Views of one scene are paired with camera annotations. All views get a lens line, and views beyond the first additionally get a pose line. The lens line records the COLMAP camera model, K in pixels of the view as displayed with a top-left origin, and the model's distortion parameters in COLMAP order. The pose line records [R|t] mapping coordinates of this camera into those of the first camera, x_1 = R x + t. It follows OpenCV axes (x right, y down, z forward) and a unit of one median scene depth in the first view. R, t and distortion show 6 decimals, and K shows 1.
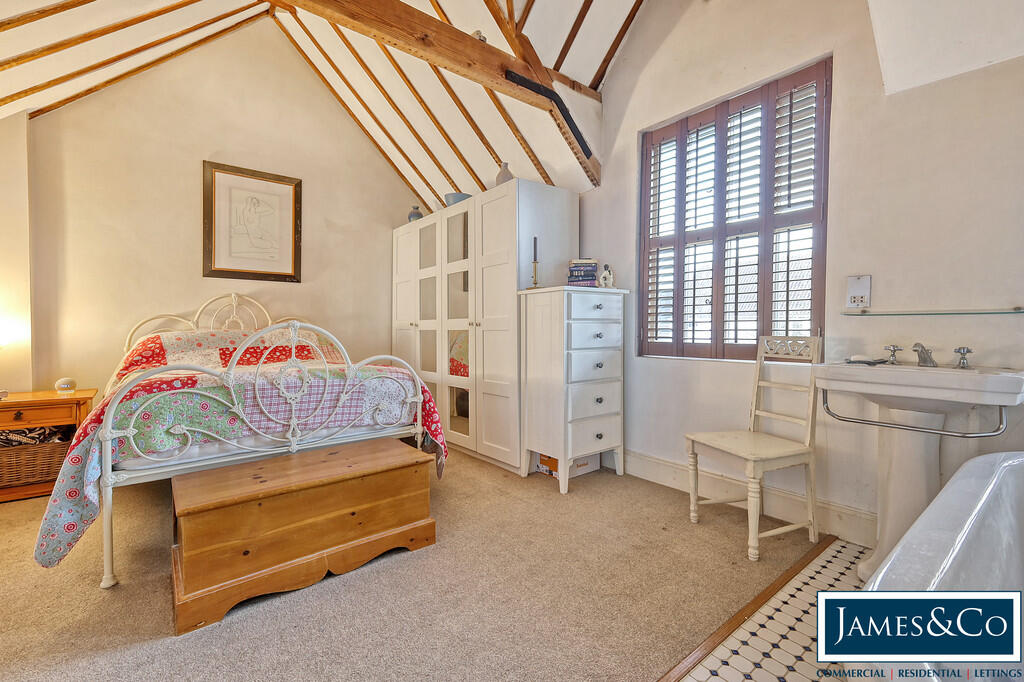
lens RADIAL K [[448.6, 0, 512.2], [0, 448.6, 337.2], [0, 0, 1]] dist [0.010990, 0.000377]
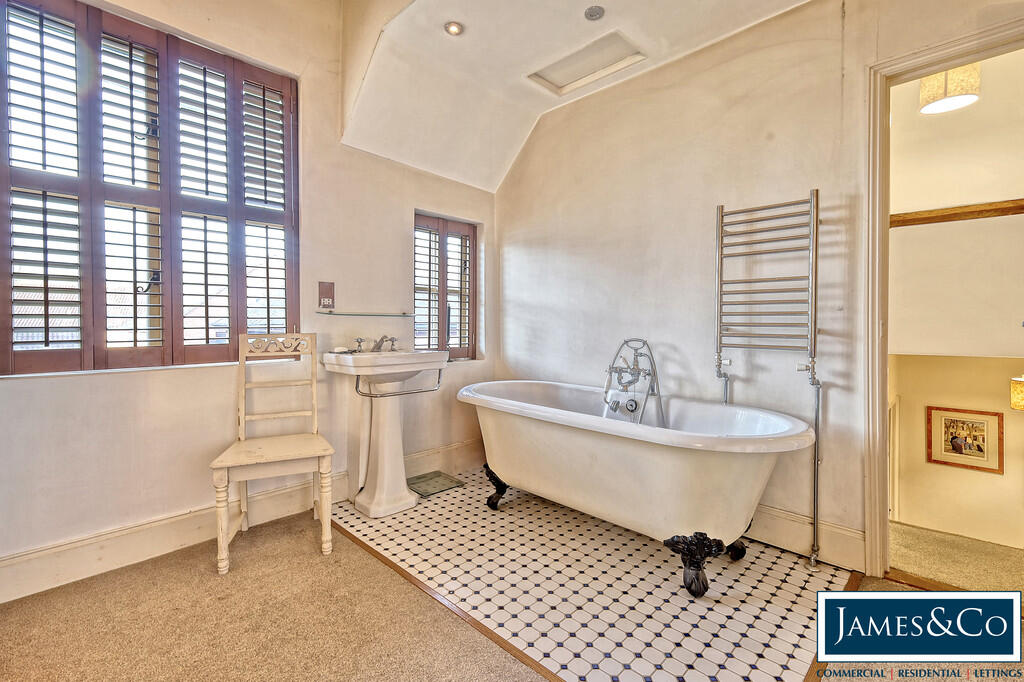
lens RADIAL K [[448.6, 0, 512.2], [0, 448.6, 331.3], [0, 0, 1]] dist [0.010990, 0.000377]
pose [[-0.123640, -0.012713, 0.992246, -0.413938], [0.025292, 0.999553, 0.015959, -0.009054], [-0.992005, 0.027069, -0.123263, 0.563289]]
